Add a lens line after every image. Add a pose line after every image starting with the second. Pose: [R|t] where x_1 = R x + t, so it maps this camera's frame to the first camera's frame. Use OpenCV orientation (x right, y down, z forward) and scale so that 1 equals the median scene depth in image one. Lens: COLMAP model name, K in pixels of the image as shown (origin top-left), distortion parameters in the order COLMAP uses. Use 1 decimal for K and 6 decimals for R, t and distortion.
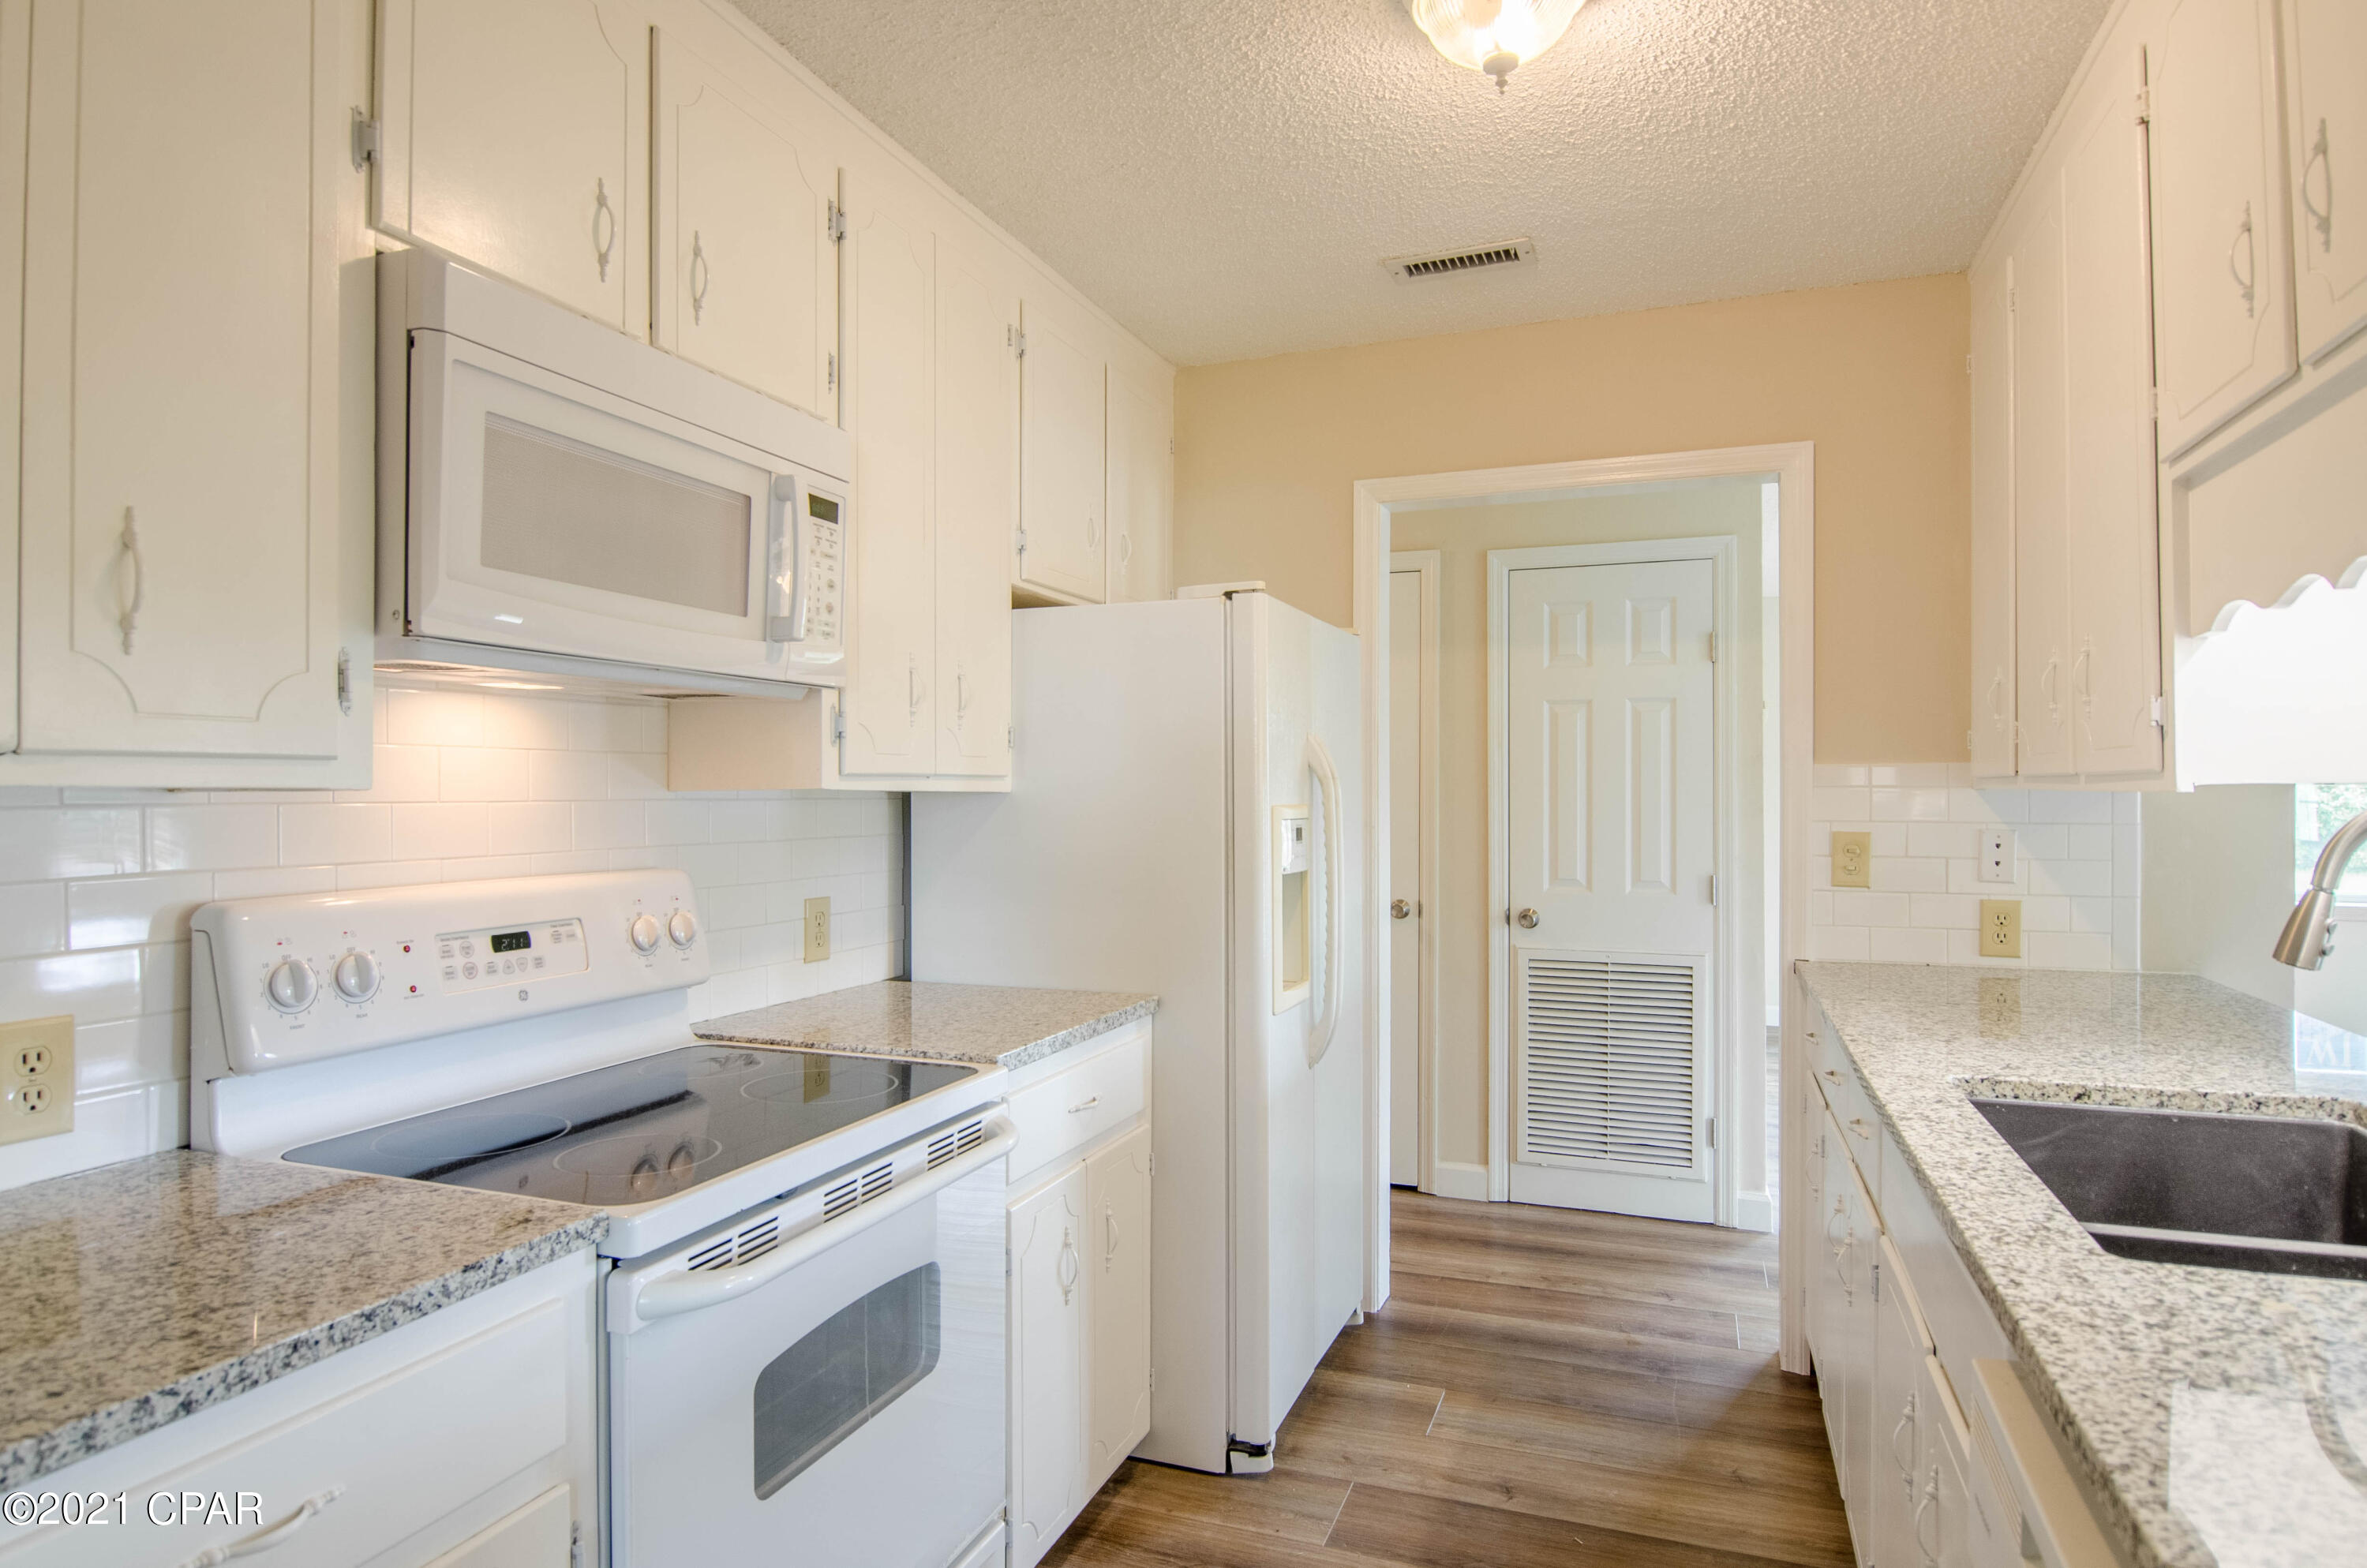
lens RADIAL K [[1334.4, 0, 1171.0], [0, 1334.4, 780.8], [0, 0, 1]] dist [0.006642, -0.013108]
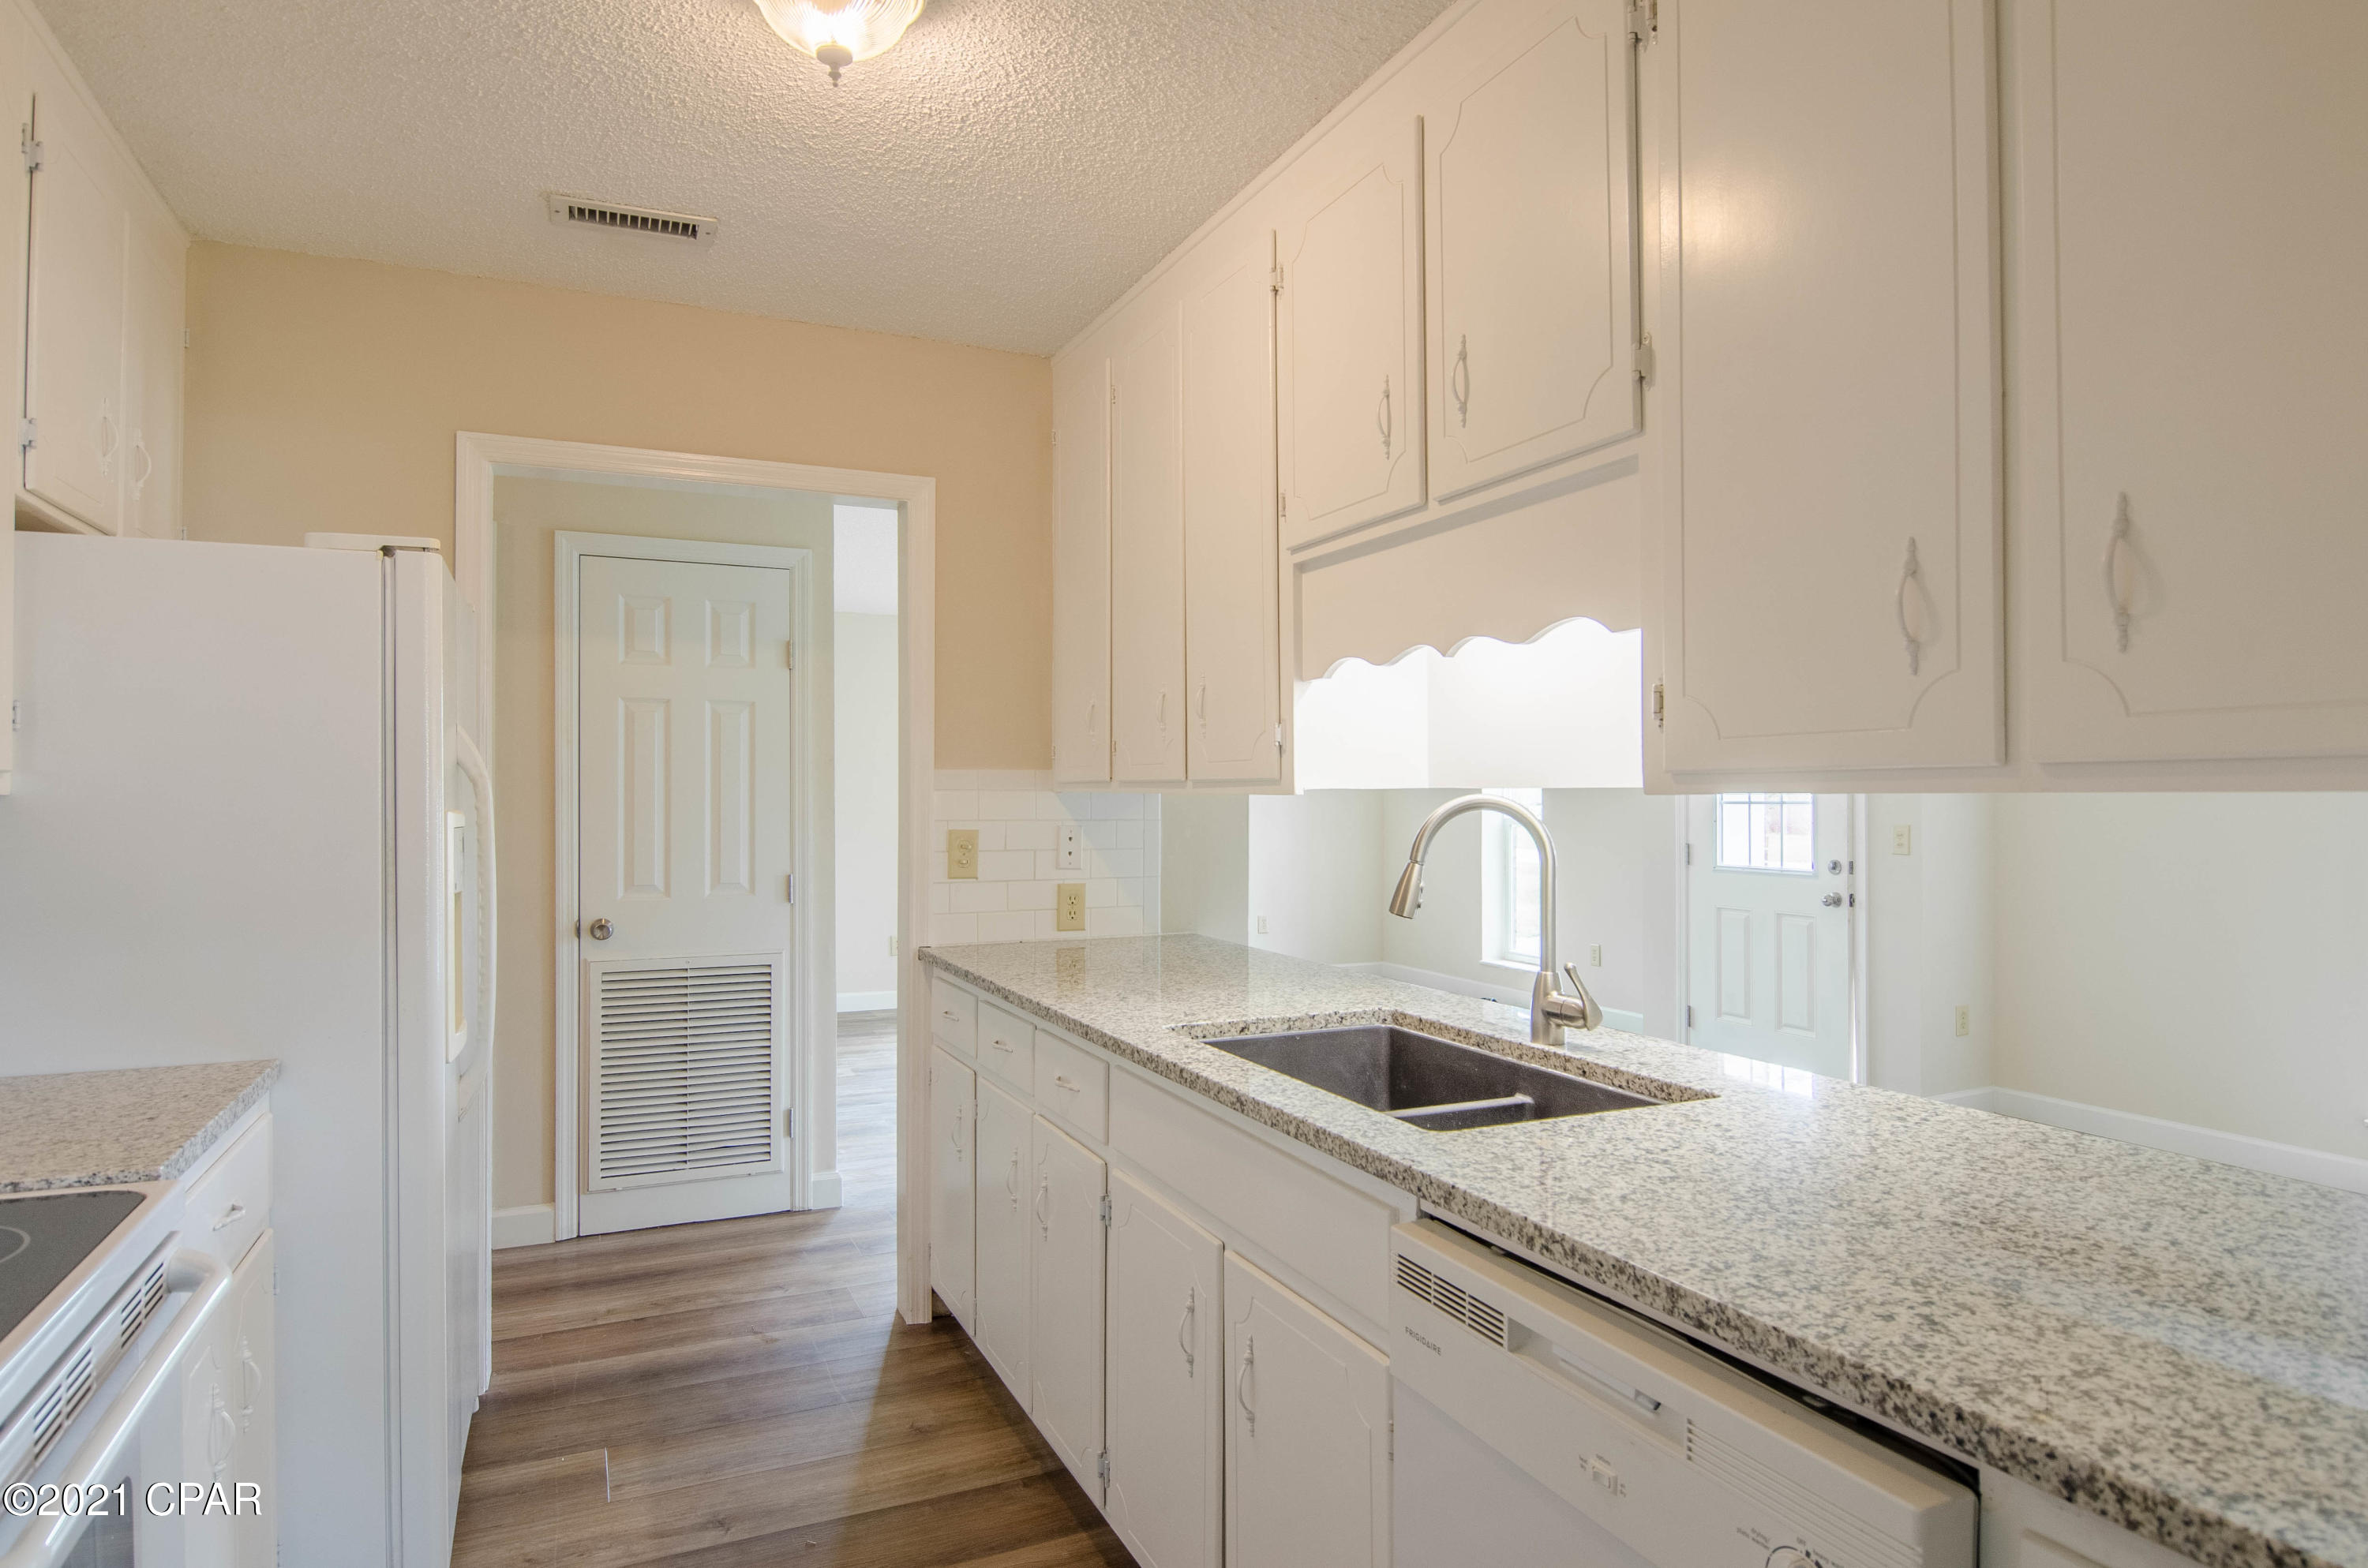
lens RADIAL K [[1334.9, 0, 1178.6], [0, 1334.9, 781.4], [0, 0, 1]] dist [0.006642, -0.013108]
pose [[0.701970, 0.007104, 0.712171, -0.195198], [-0.006564, 0.999972, -0.003506, 0.000053], [-0.712176, -0.002214, 0.701998, 0.090694]]
